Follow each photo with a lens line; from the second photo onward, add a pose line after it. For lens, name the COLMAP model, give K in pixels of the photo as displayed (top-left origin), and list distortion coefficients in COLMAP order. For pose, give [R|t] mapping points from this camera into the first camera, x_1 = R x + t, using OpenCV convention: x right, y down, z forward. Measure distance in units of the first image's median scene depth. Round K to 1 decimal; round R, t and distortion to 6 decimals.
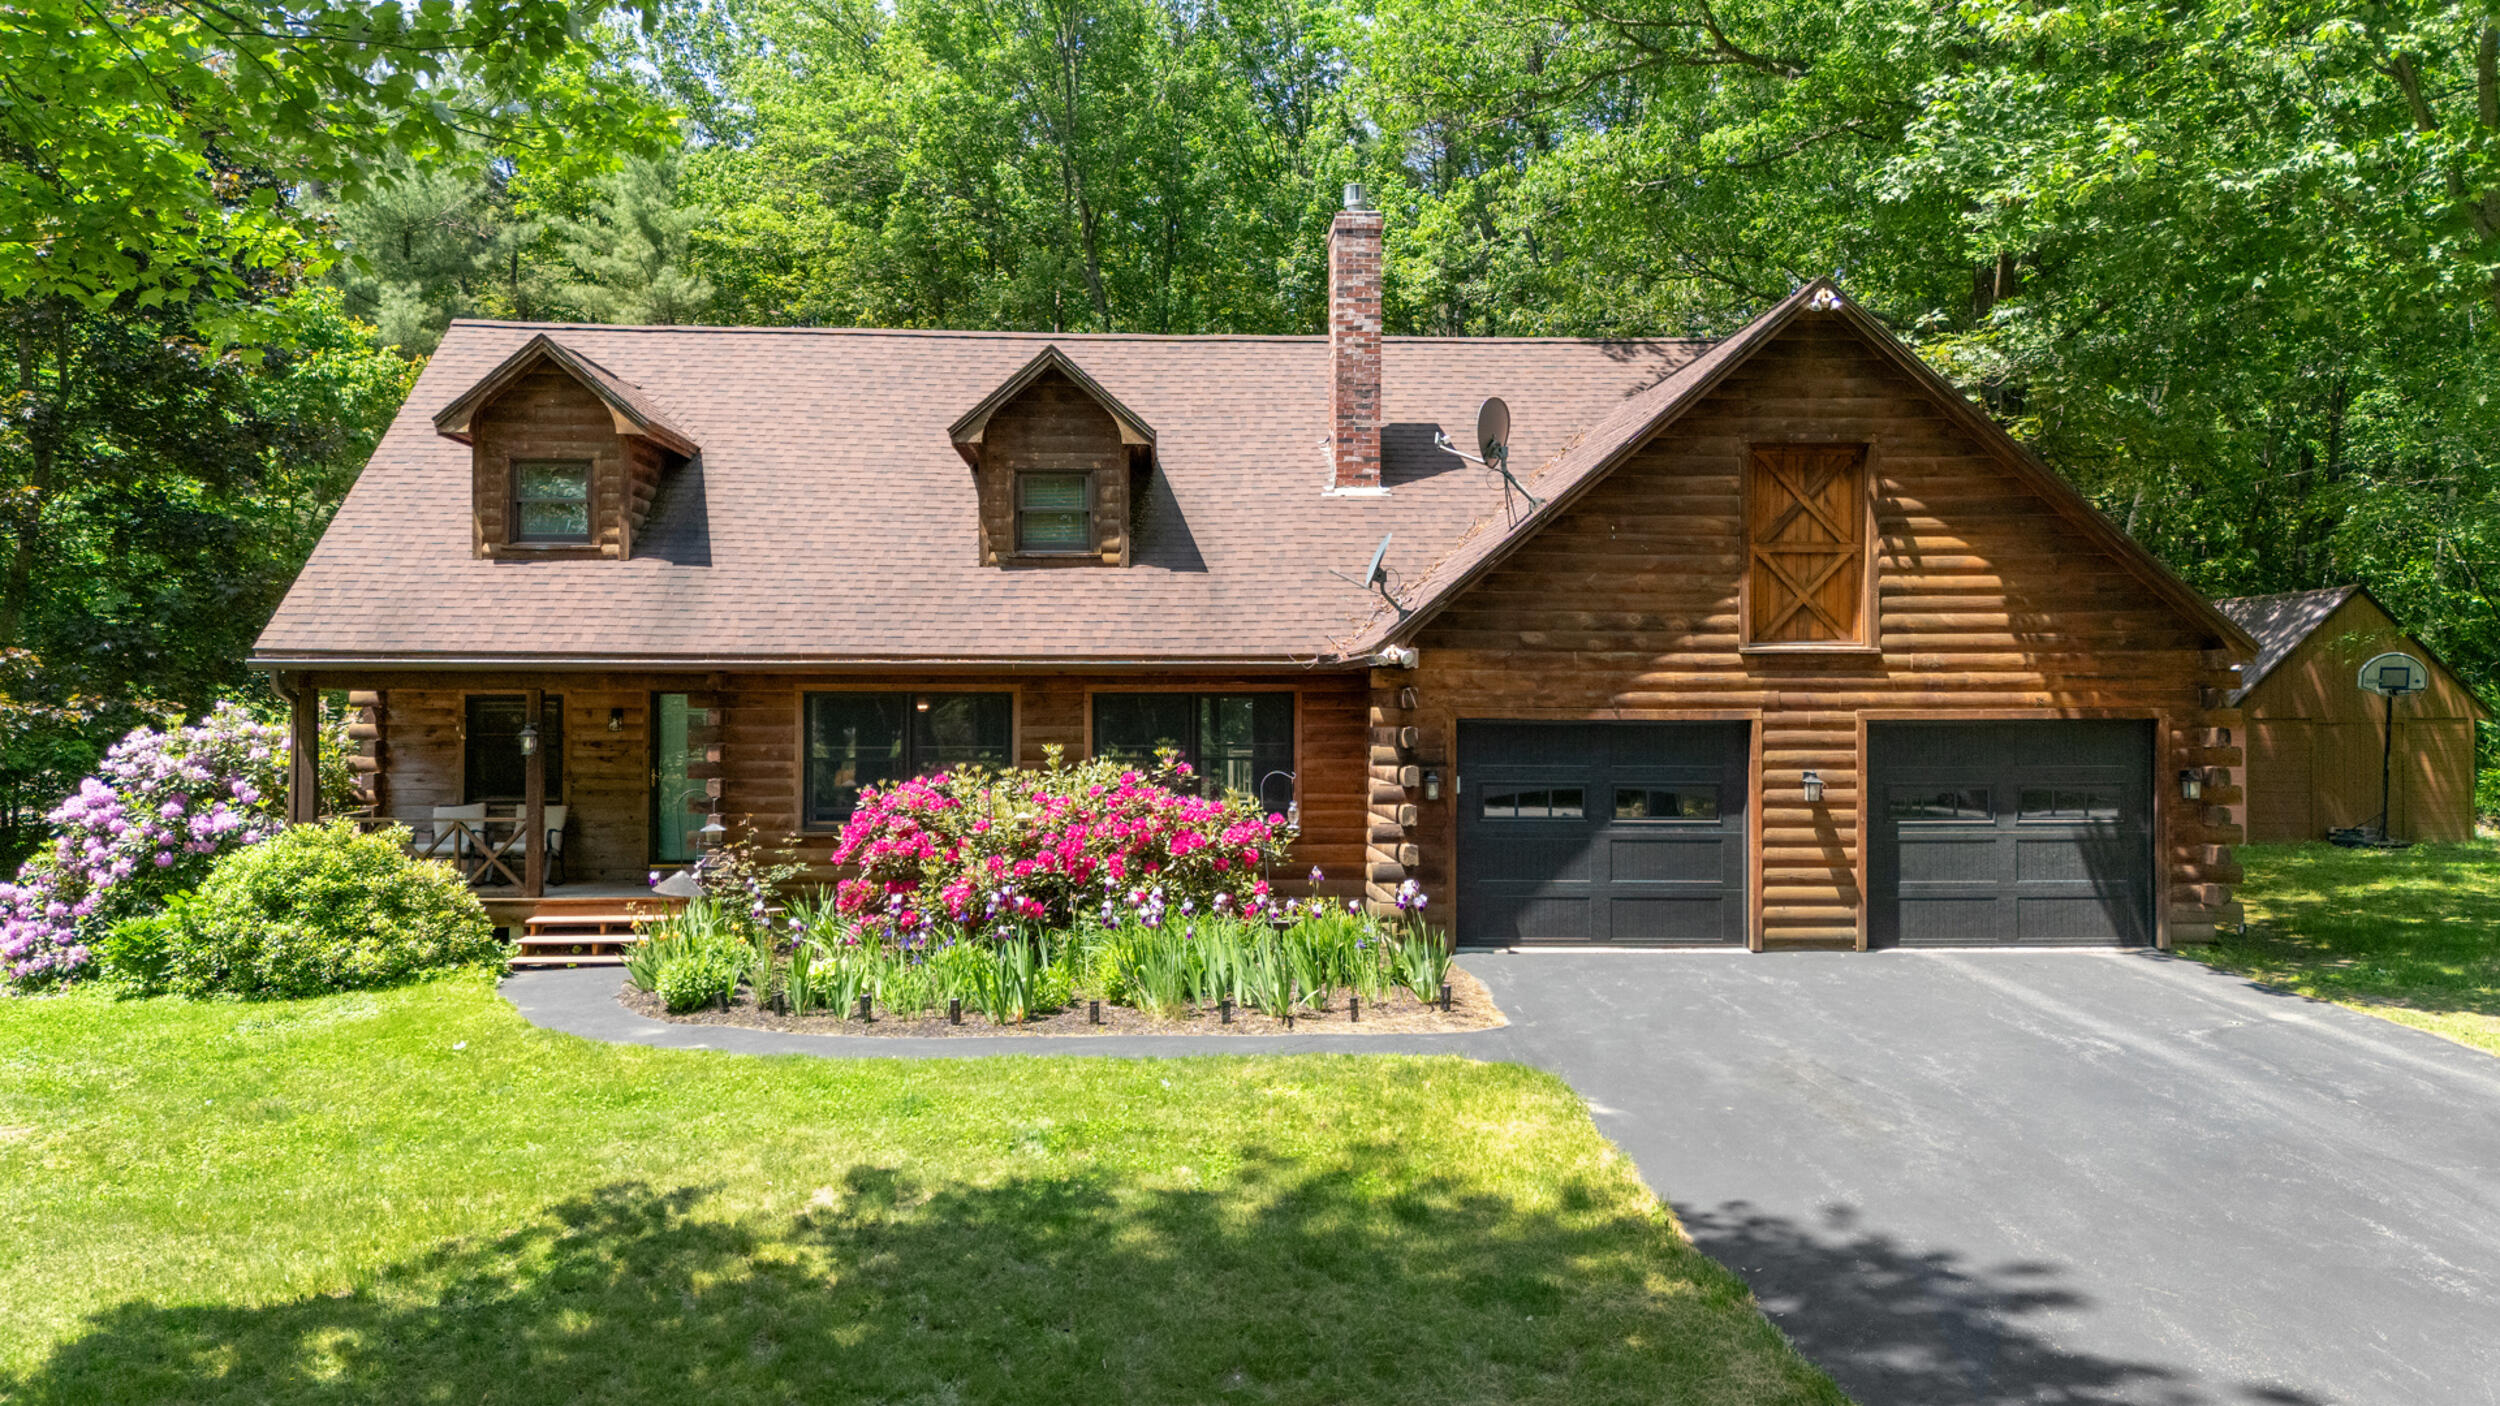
lens RADIAL K [[1899.5, 0, 1305.4], [0, 1899.5, 696.6], [0, 0, 1]] dist [0.098266, -0.085948]
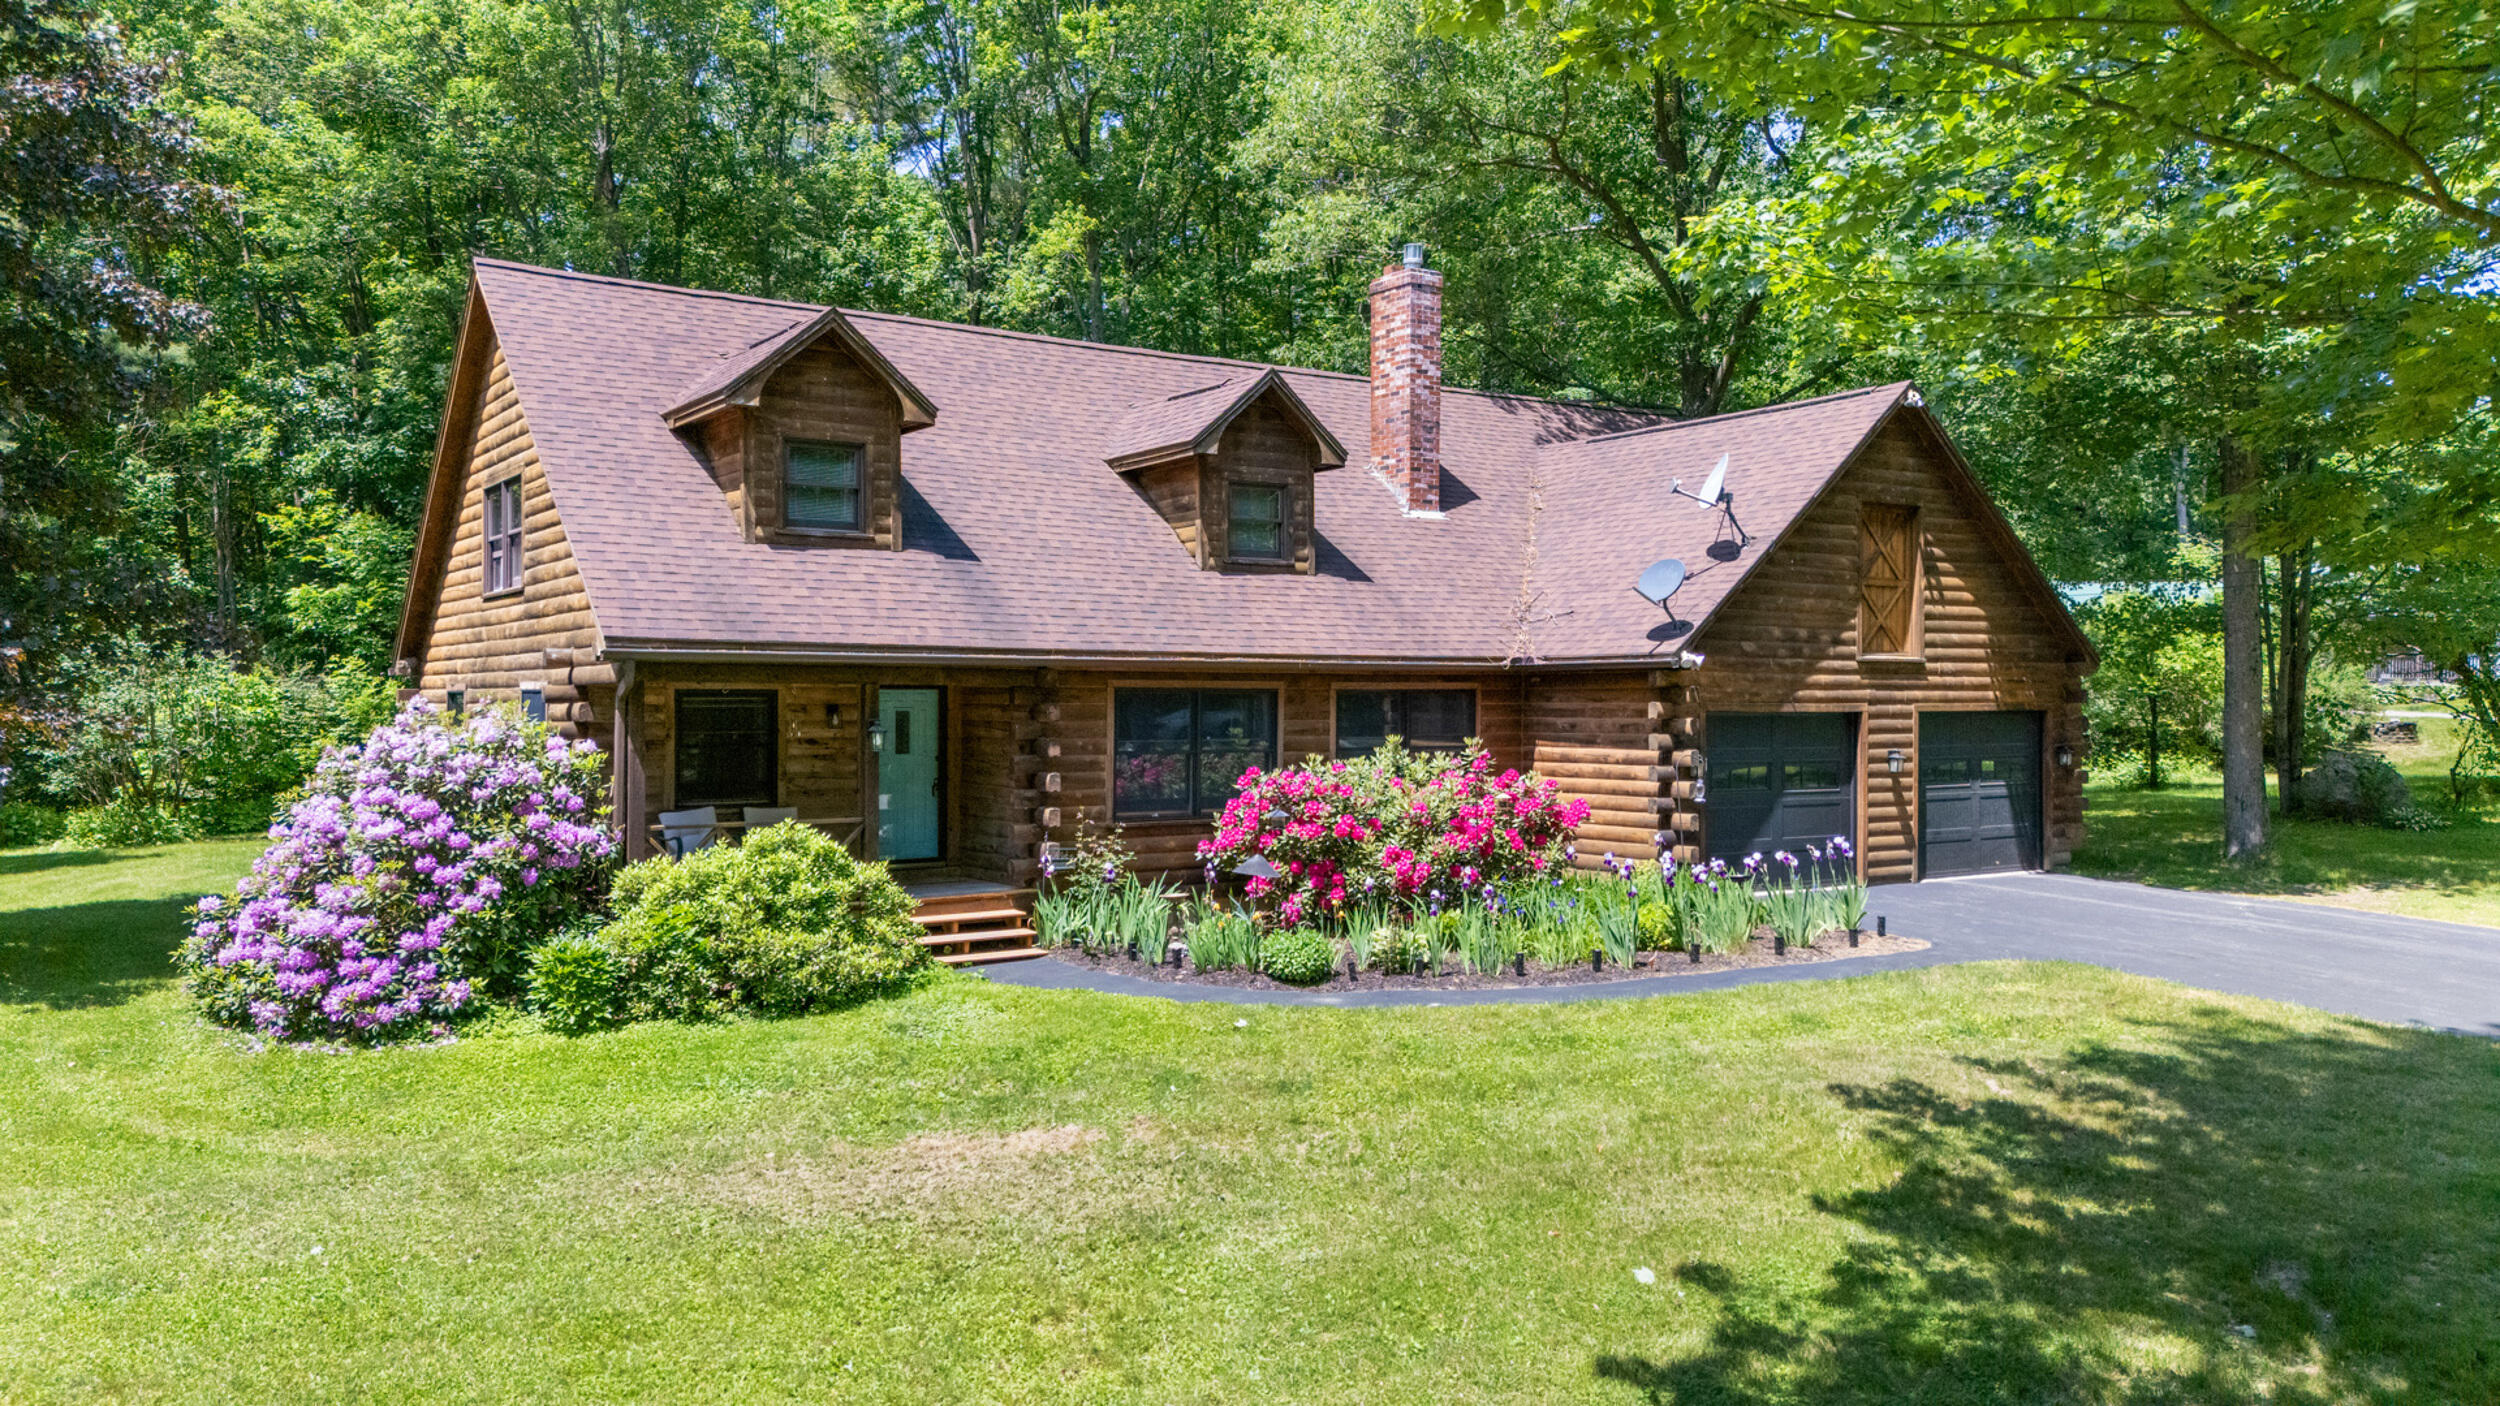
lens RADIAL K [[1899.5, 0, 1305.4], [0, 1899.5, 696.6], [0, 0, 1]] dist [0.098266, -0.085948]
pose [[0.843456, 0.001481, 0.537197, -0.797101], [-0.001003, 0.999999, -0.001181, 0.003826], [-0.537198, 0.000458, 0.843456, 0.090020]]
